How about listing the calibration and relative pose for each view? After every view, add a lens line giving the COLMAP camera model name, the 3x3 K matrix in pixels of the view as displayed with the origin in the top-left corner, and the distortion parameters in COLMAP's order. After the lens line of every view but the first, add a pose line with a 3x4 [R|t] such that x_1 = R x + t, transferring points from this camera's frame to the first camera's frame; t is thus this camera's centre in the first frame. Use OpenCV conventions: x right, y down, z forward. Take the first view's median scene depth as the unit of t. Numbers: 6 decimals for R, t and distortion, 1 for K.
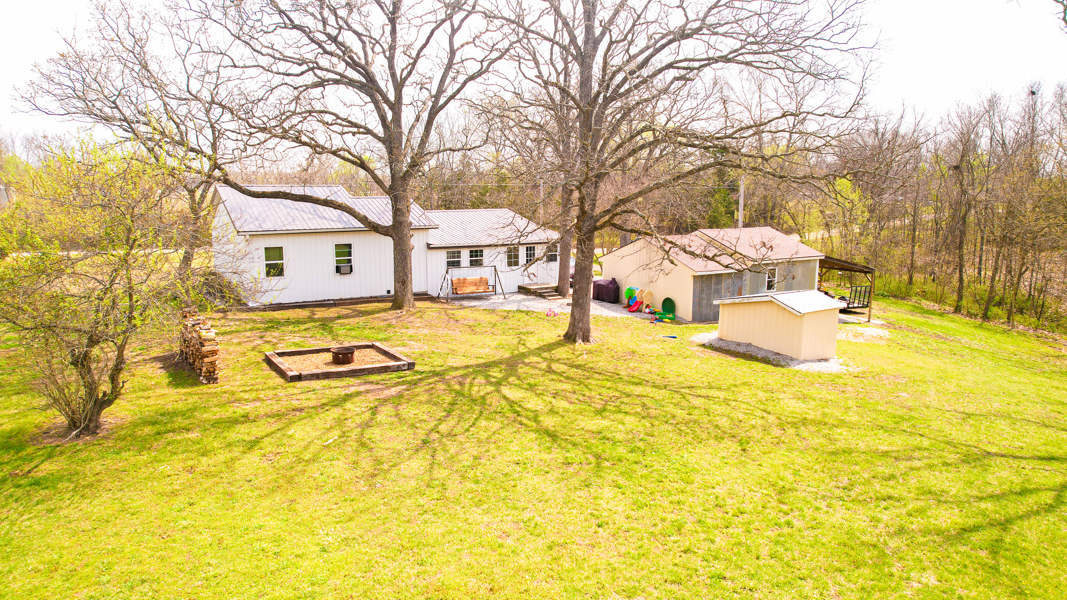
lens RADIAL K [[675.7, 0, 533.5], [0, 675.7, 300.0], [0, 0, 1]] dist [-0.060481, 0.039469]
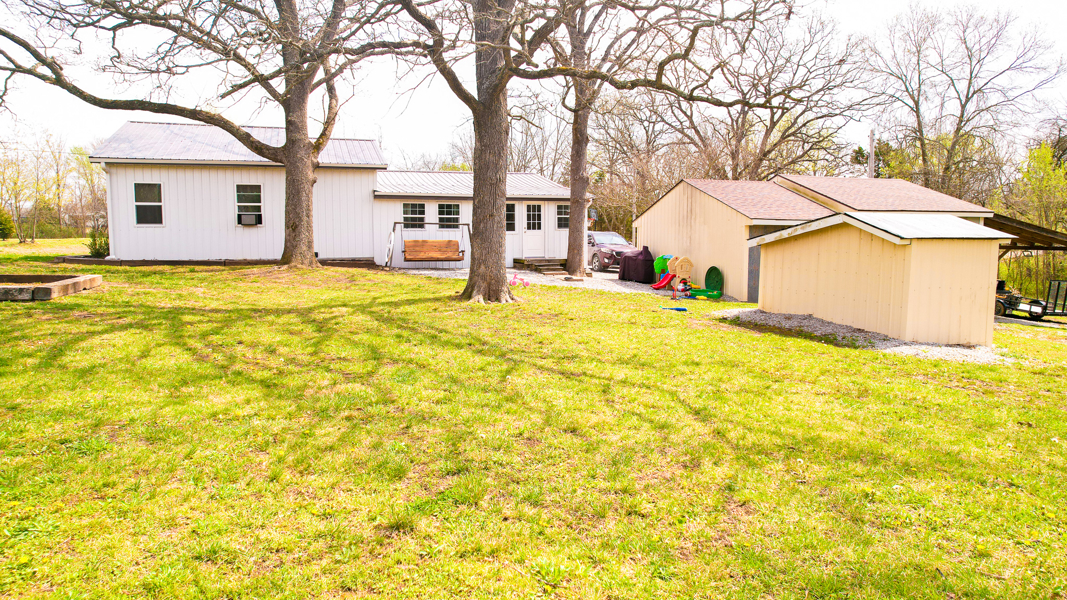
lens RADIAL K [[675.7, 0, 533.5], [0, 675.7, 300.0], [0, 0, 1]] dist [-0.060481, 0.039469]
pose [[0.972721, 0.019252, -0.231177, 0.193545], [-0.033427, 0.997782, -0.057557, 0.074526], [0.229557, 0.063714, 0.971208, 0.370528]]
